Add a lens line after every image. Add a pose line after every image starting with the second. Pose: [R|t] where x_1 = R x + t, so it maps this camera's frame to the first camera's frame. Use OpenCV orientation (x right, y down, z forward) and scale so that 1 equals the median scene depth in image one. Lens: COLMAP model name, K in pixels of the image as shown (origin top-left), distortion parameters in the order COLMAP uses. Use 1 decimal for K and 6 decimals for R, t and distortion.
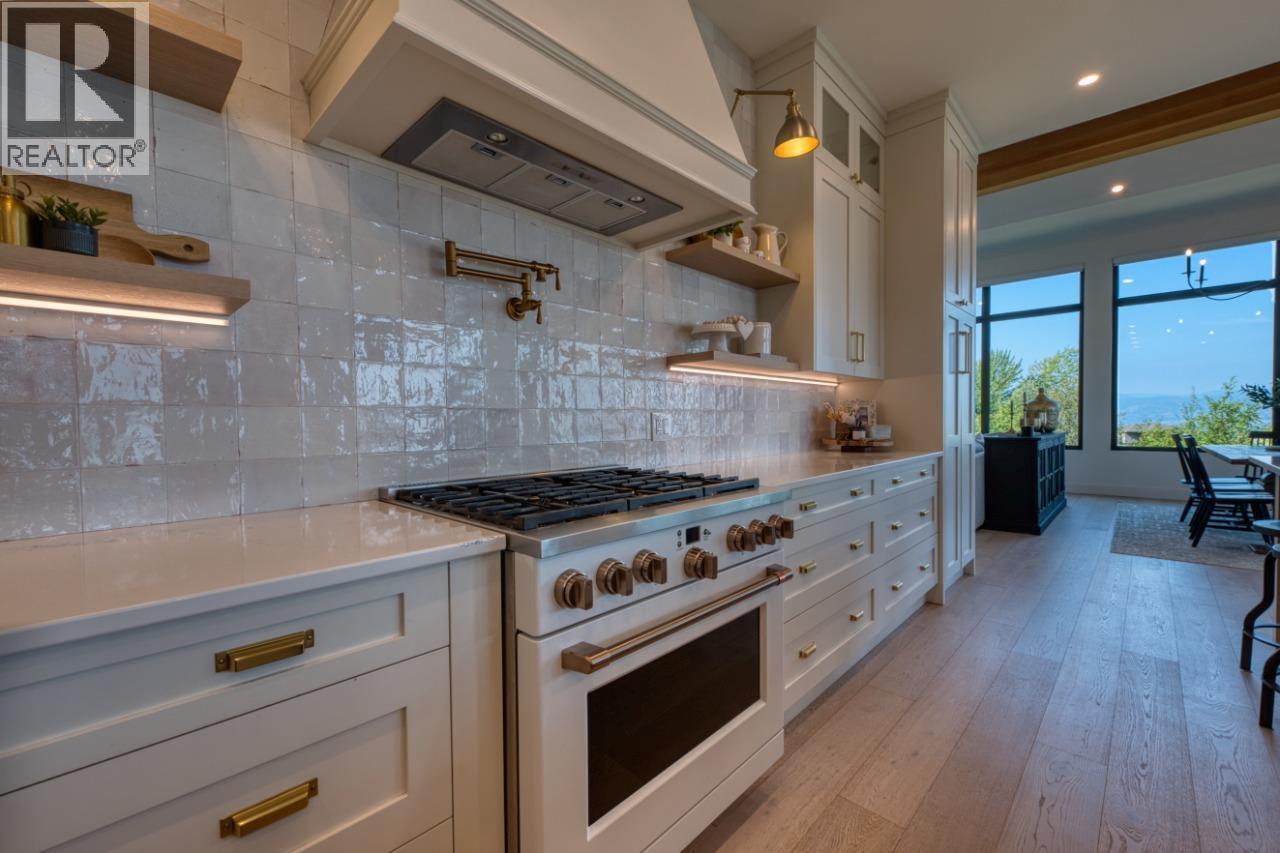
lens RADIAL K [[515.0, 0, 632.0], [0, 515.0, 434.2], [0, 0, 1]] dist [0.001302, -0.000196]
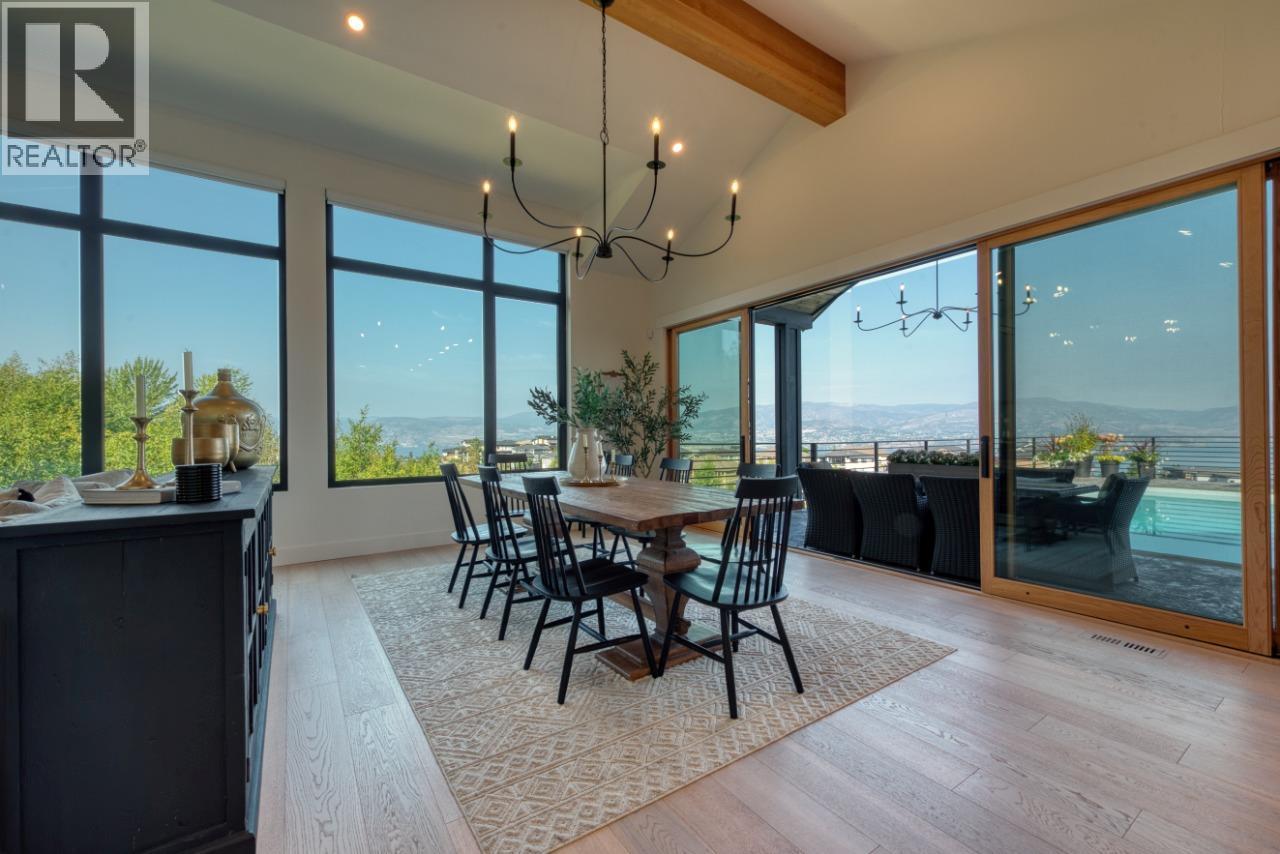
lens RADIAL K [[515.0, 0, 635.3], [0, 515.0, 429.9], [0, 0, 1]] dist [0.001302, -0.000196]
pose [[0.196706, 0.015623, 0.980338, 0.860982], [0.032012, 0.999238, -0.022347, -0.033738], [-0.979940, 0.035779, 0.196056, 1.138288]]
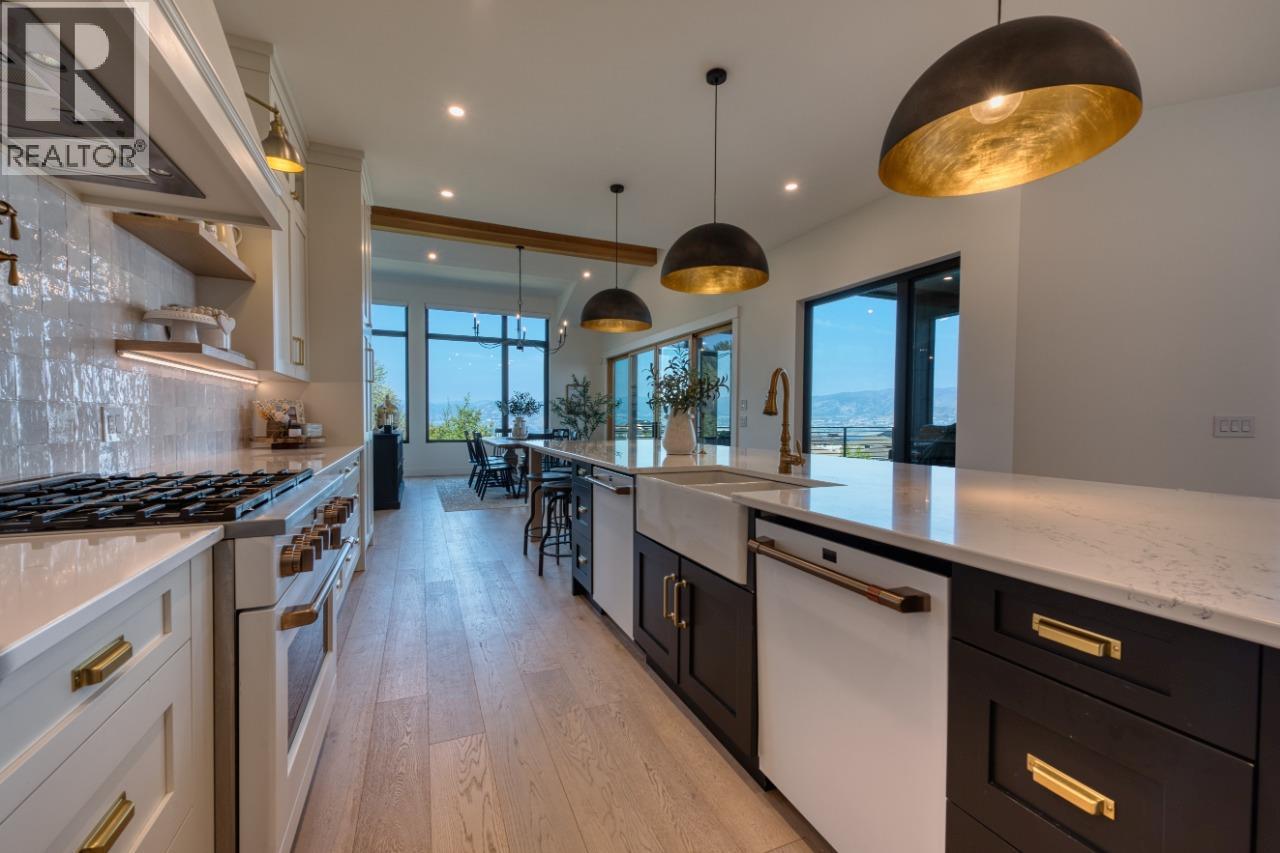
lens RADIAL K [[515.0, 0, 633.1], [0, 515.0, 429.3], [0, 0, 1]] dist [0.001302, -0.000196]
pose [[0.379524, -0.004434, 0.925171, -0.280413], [0.011119, 0.999938, 0.000232, 0.001969], [-0.925115, 0.010199, 0.379549, -0.058428]]
